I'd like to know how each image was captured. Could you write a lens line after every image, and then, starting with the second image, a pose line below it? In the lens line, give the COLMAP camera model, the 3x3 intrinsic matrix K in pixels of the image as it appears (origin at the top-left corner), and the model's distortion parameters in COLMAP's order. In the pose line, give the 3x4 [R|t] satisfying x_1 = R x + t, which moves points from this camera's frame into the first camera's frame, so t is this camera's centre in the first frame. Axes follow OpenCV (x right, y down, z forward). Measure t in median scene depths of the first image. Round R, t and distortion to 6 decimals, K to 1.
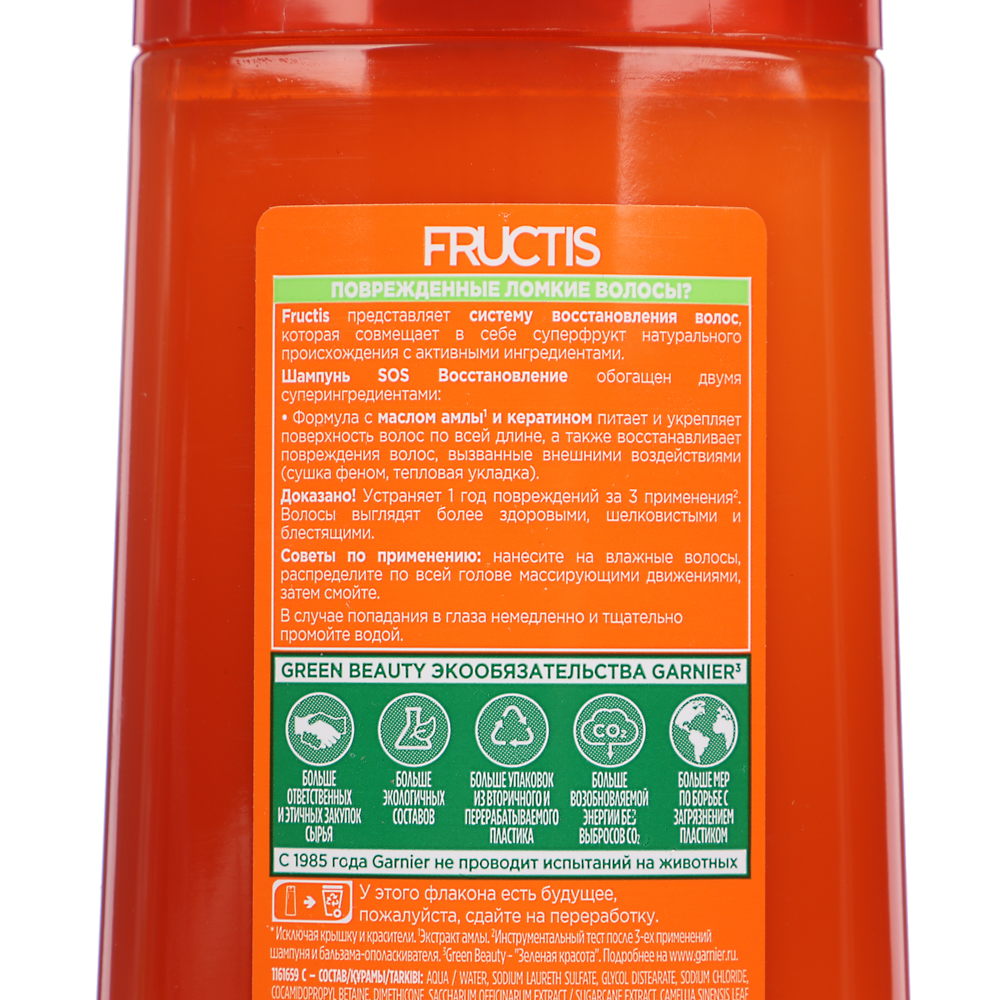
lens RADIAL K [[7311.1, 0, 503.2], [0, 7311.1, 498.6], [0, 0, 1]] dist [0.741956, 0.000000]
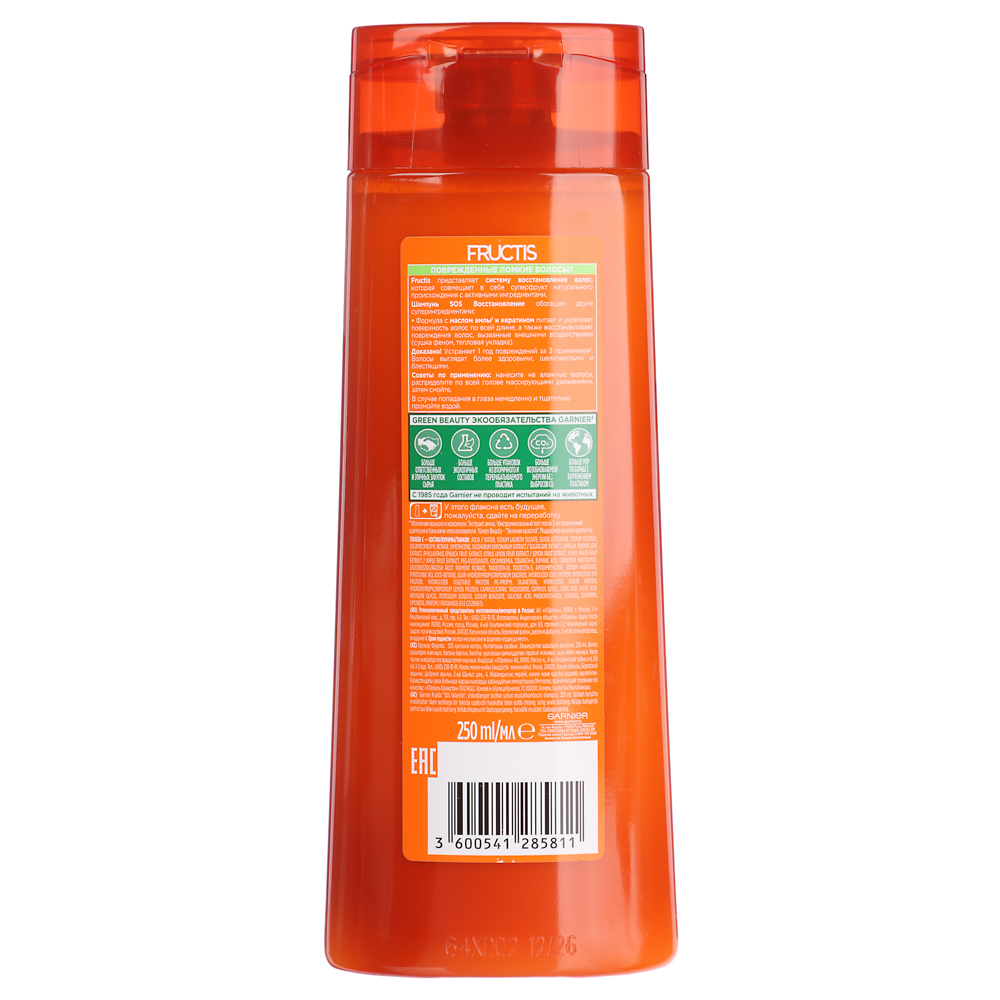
lens RADIAL K [[7311.1, 0, 498.7], [0, 7311.1, 497.0], [0, 0, 1]] dist [0.741956, 0.000000]
pose [[0.999791, -0.008124, 0.018776, -0.048443], [0.007552, 0.999510, 0.030383, -0.026907], [-0.019013, -0.030235, 0.999362, -1.542175]]
